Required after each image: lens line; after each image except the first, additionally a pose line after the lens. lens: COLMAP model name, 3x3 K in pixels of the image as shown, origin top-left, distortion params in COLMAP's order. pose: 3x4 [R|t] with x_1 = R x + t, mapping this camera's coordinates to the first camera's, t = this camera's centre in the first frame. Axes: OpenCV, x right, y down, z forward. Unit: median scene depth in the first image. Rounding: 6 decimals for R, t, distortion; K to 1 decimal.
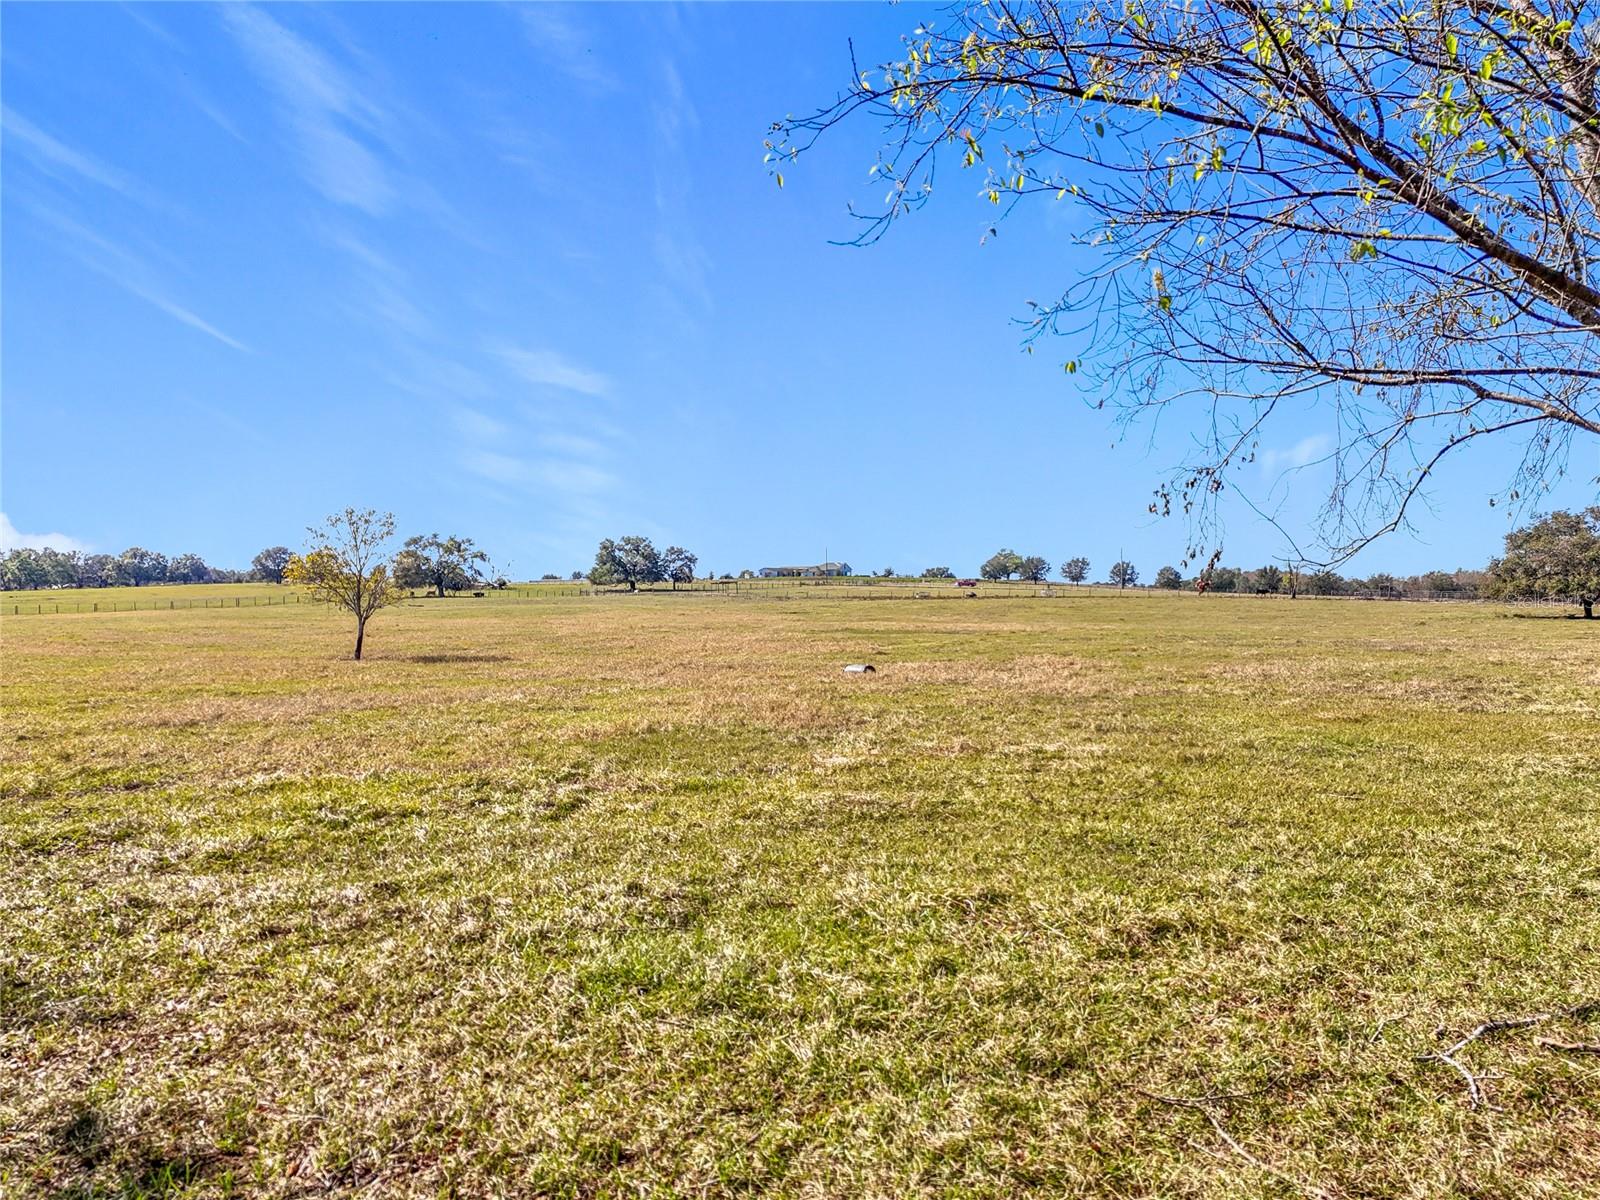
lens RADIAL K [[1129.6, 0, 797.9], [0, 1129.6, 598.3], [0, 0, 1]] dist [0.070305, -0.057821]
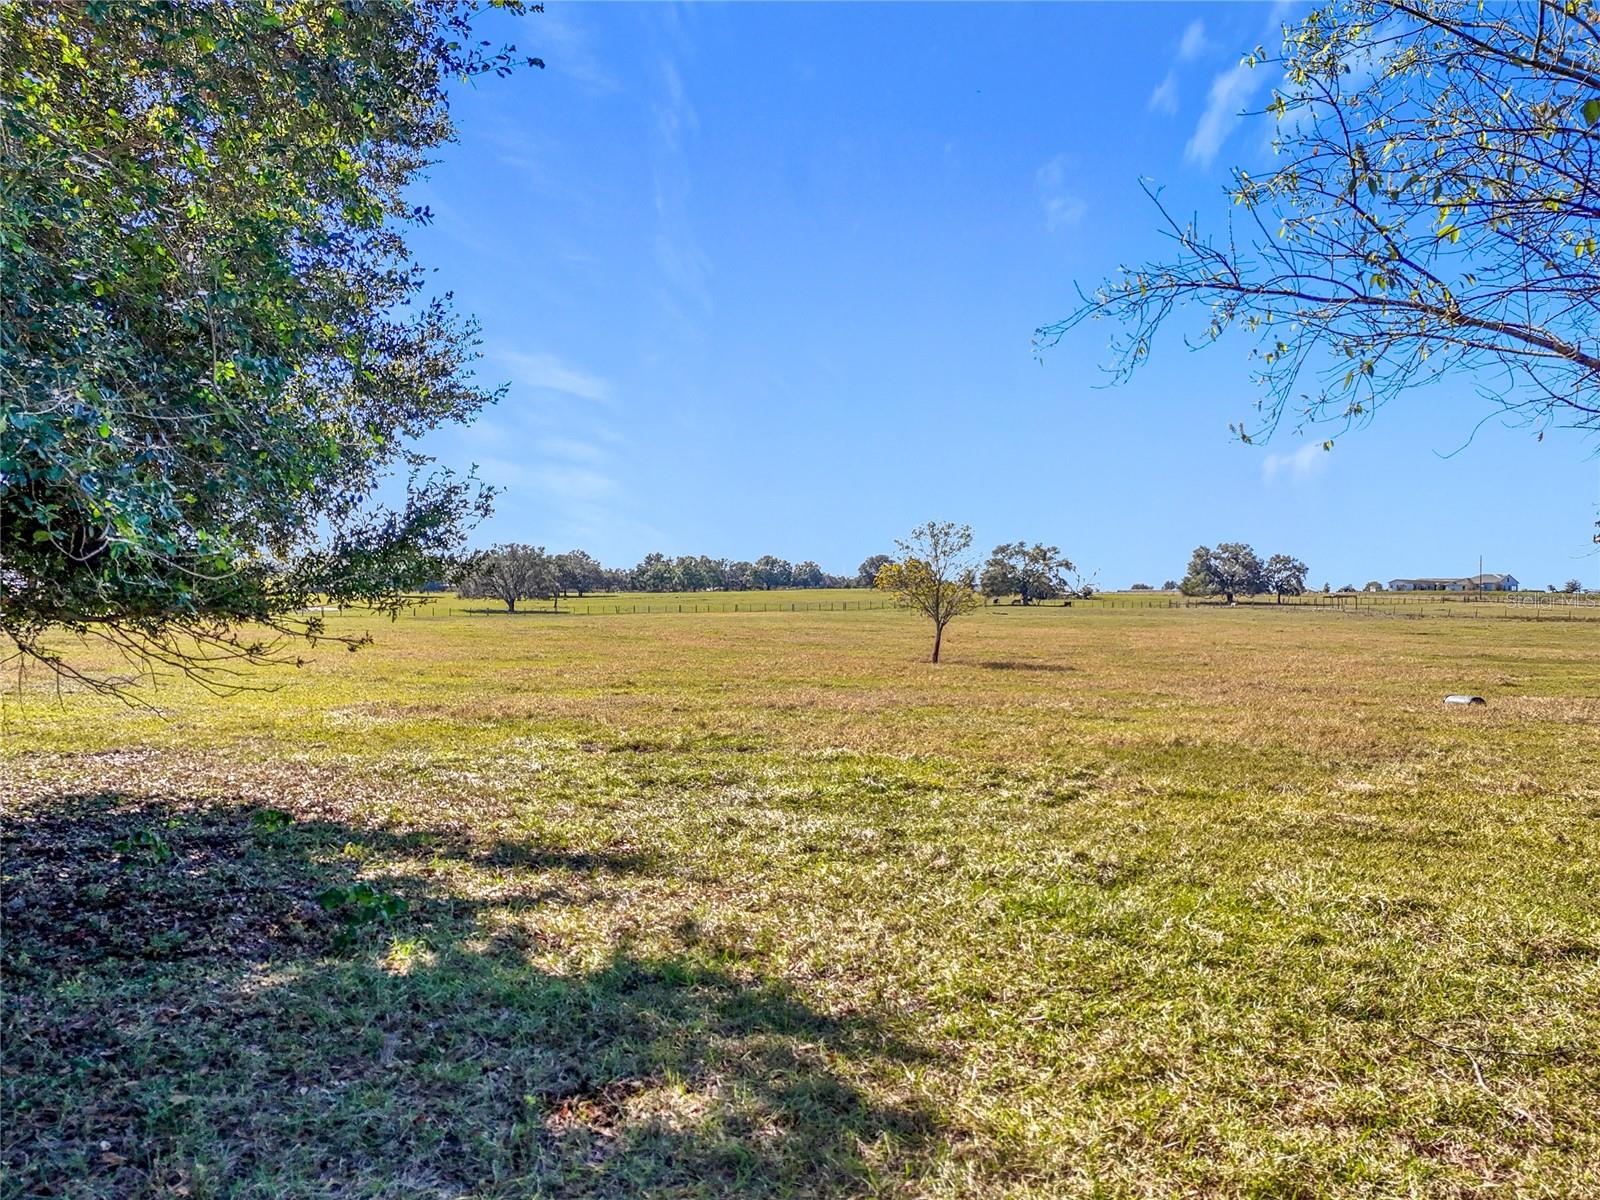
lens RADIAL K [[1176.5, 0, 797.7], [0, 1176.5, 588.5], [0, 0, 1]] dist [0.071078, -0.051921]
pose [[0.878810, 0.015263, -0.476927, 0.026584], [-0.023276, 0.999670, -0.010898, -0.000876], [0.476603, 0.020679, 0.878875, -0.034921]]
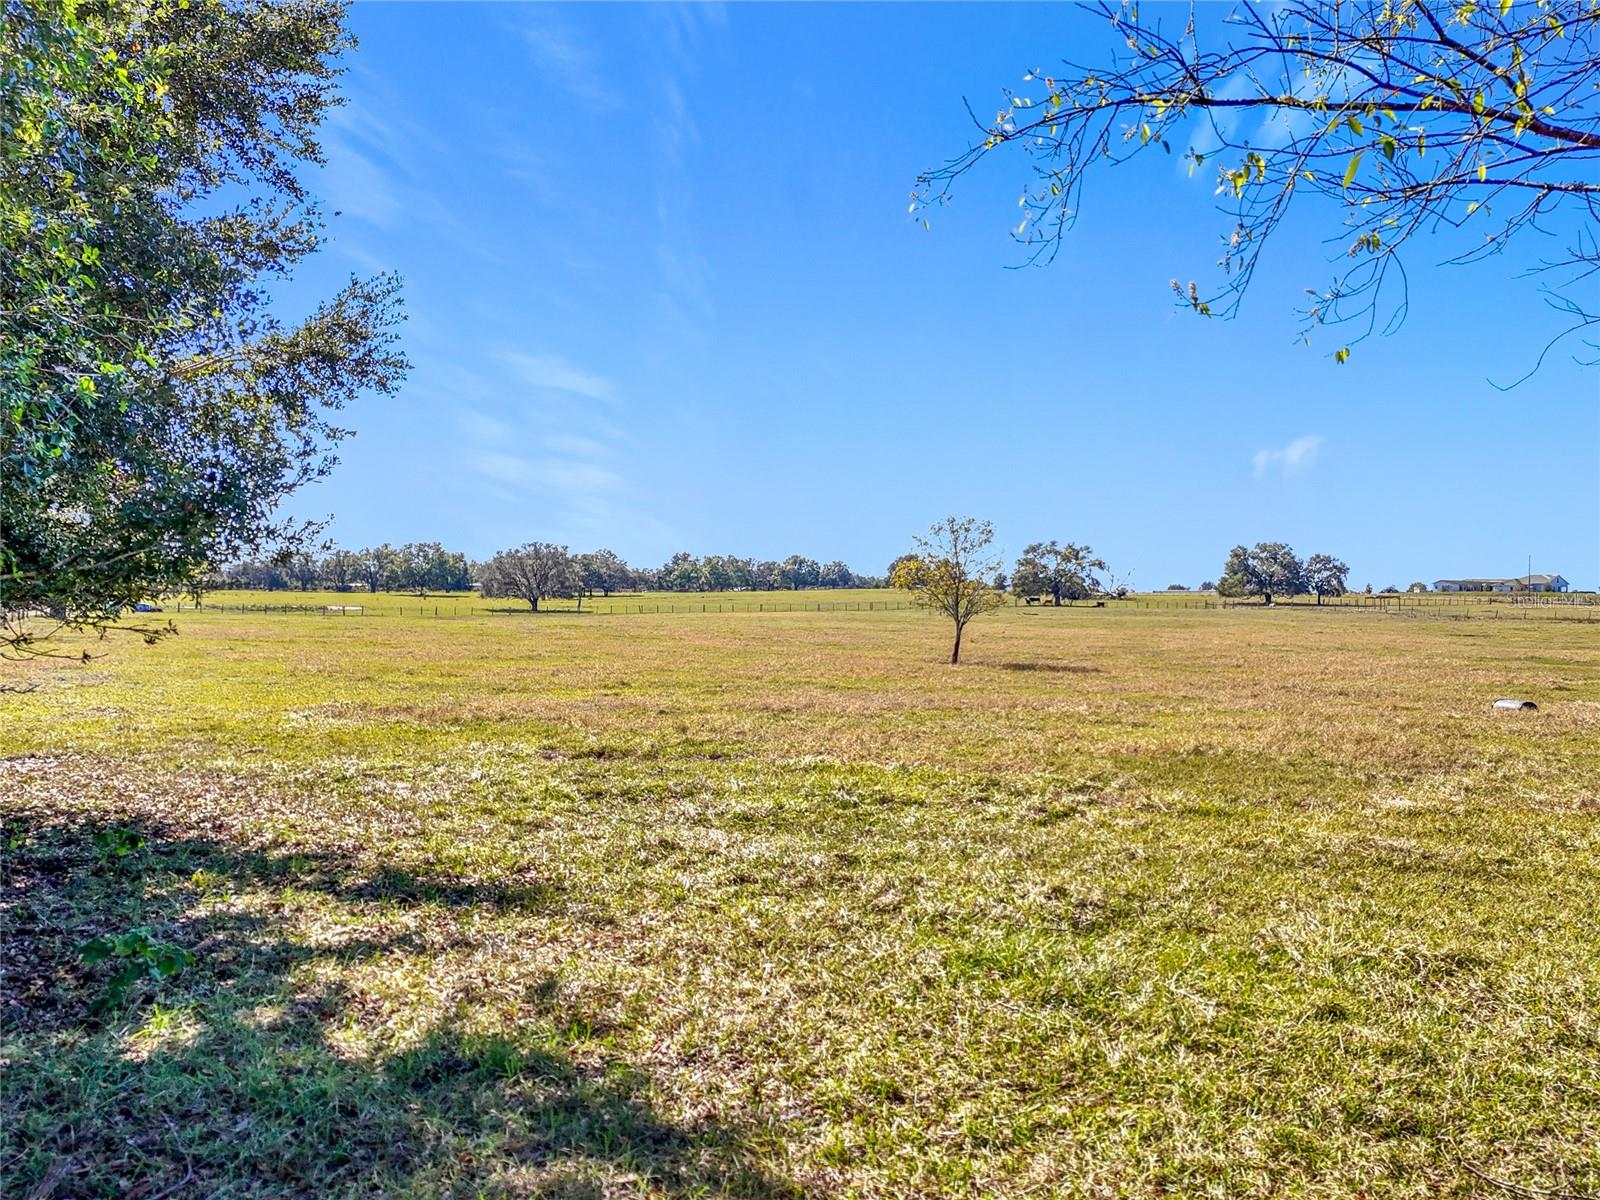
lens RADIAL K [[1192.1, 0, 799.2], [0, 1192.1, 586.7], [0, 0, 1]] dist [0.068446, -0.048943]
pose [[0.867673, 0.015927, -0.496880, 0.025874], [-0.025171, 0.999612, -0.011913, 0.000690], [0.496498, 0.022844, 0.867737, -0.005171]]
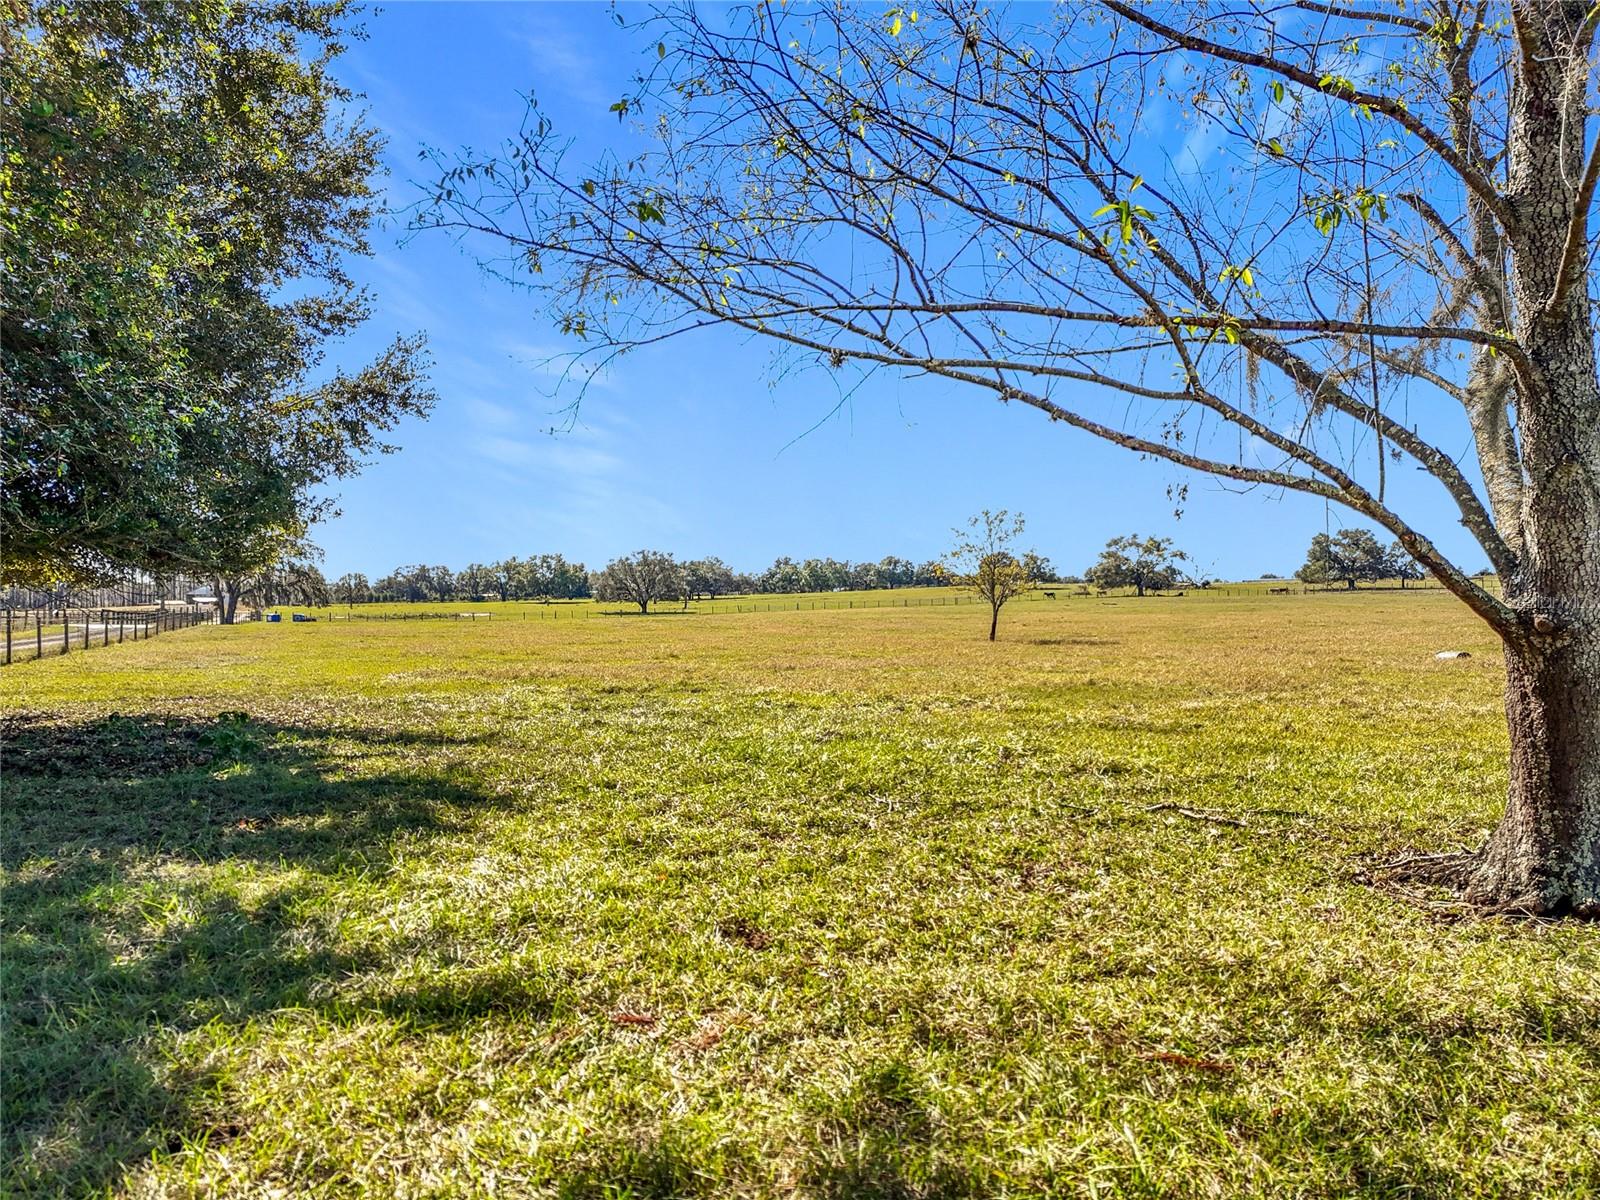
lens RADIAL K [[1129.6, 0, 797.9], [0, 1129.6, 598.3], [0, 0, 1]] dist [0.070305, -0.057821]
pose [[0.821529, -0.001128, -0.570165, 0.096739], [0.000544, 0.999999, -0.001195, 0.011044], [0.570166, 0.000671, 0.821529, -0.036984]]
